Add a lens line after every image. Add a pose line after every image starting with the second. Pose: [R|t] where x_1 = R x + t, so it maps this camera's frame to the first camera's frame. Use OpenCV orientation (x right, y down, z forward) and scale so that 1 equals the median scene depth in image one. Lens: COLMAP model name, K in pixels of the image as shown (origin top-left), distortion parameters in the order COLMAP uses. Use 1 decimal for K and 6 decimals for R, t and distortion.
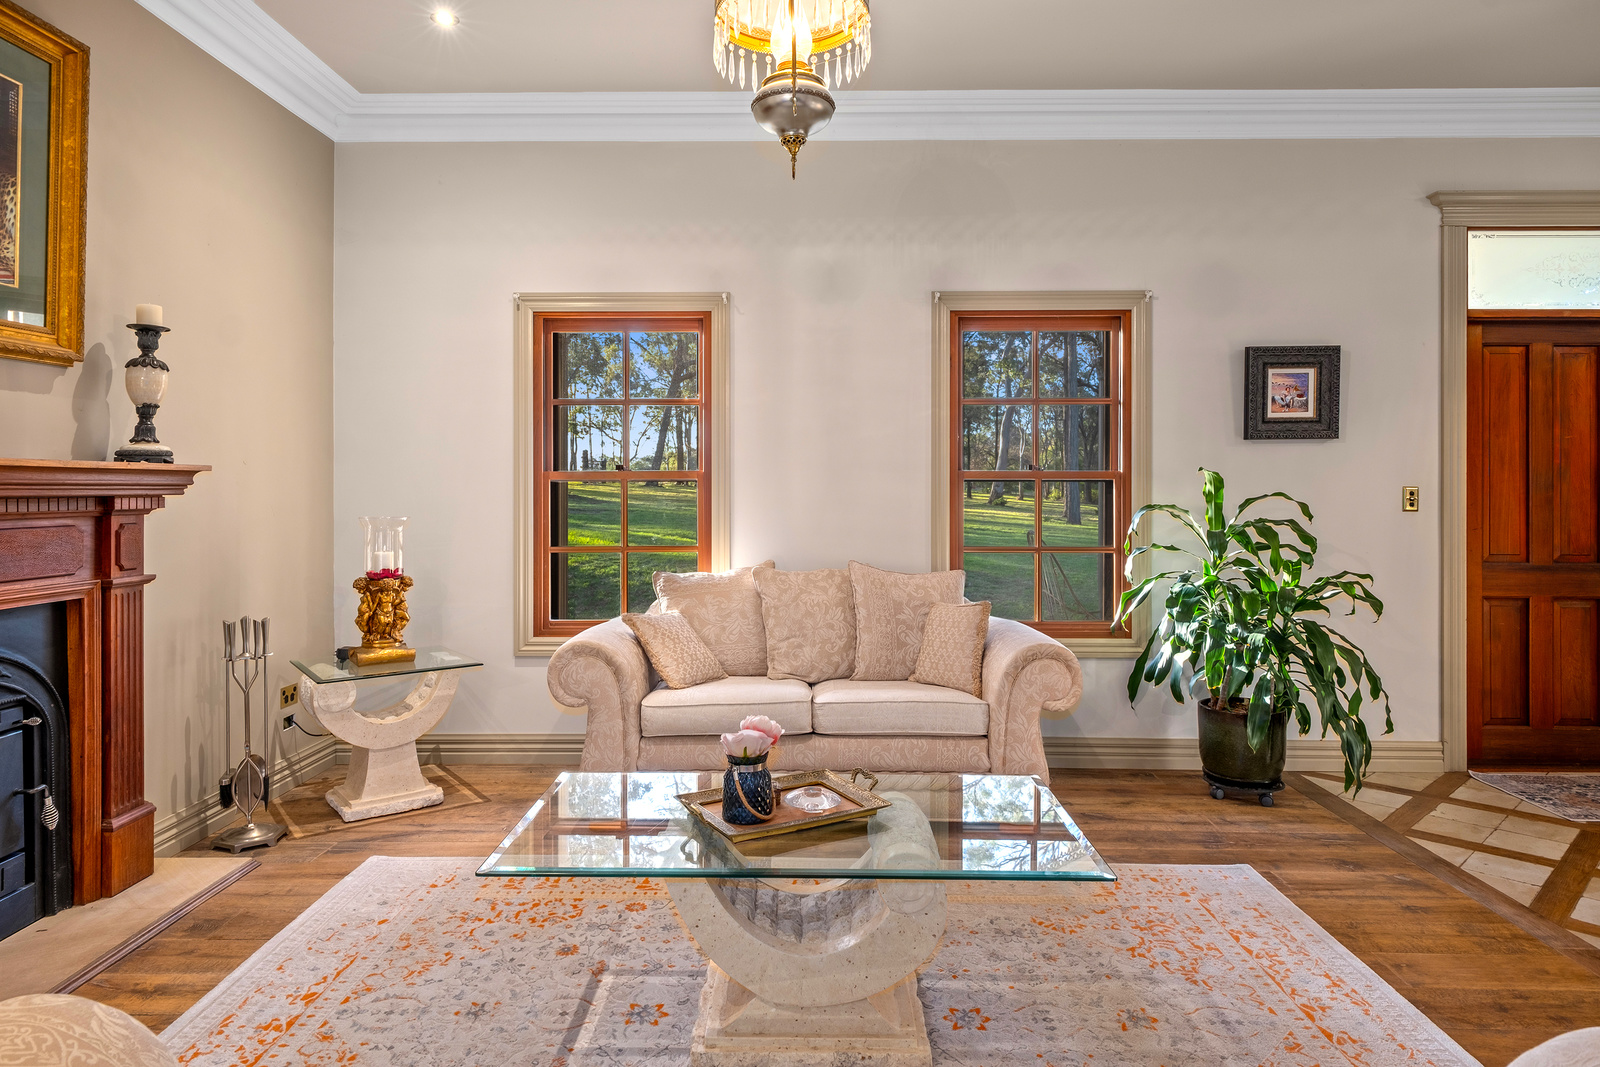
lens RADIAL K [[978.8, 0, 799.8], [0, 978.8, 488.9], [0, 0, 1]] dist [0.001259, -0.001154]
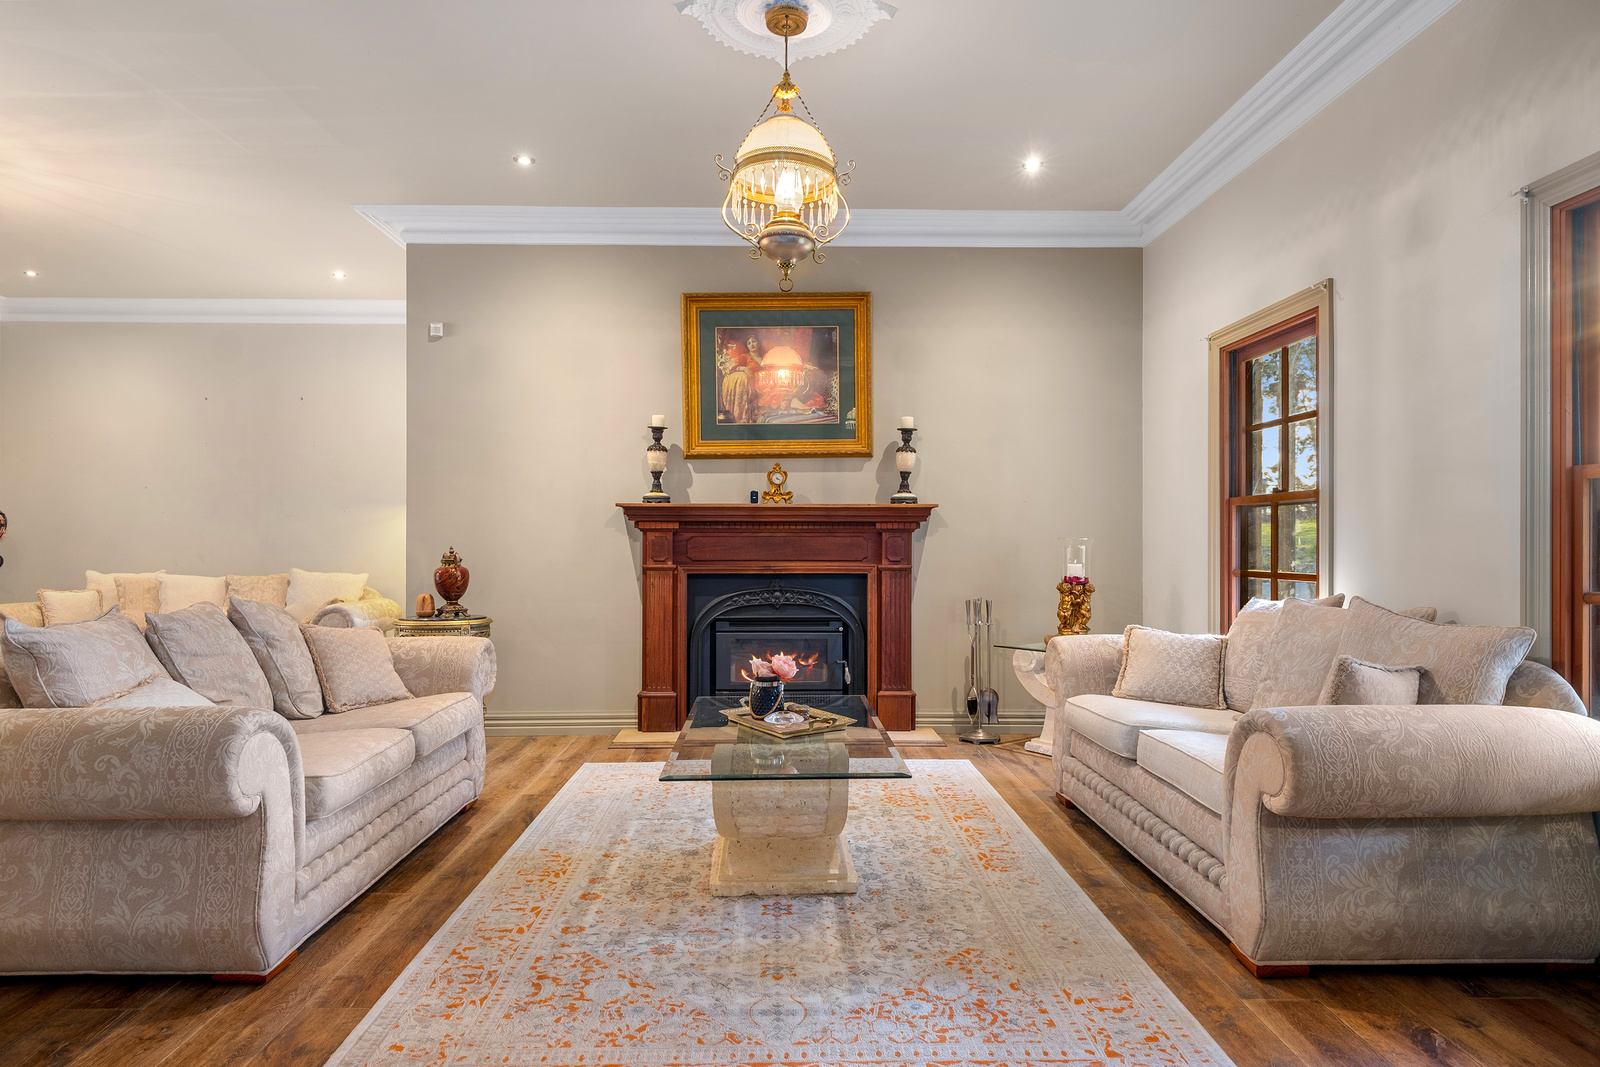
lens RADIAL K [[924.7, 0, 800.0], [0, 924.7, 533.5], [0, 0, 1]] dist [0.029062, -0.000167]
pose [[0.042349, -0.004752, -0.999092, 1.034502], [0.000221, 0.999989, -0.004747, 0.036287], [0.999103, -0.000020, 0.042350, 0.720877]]
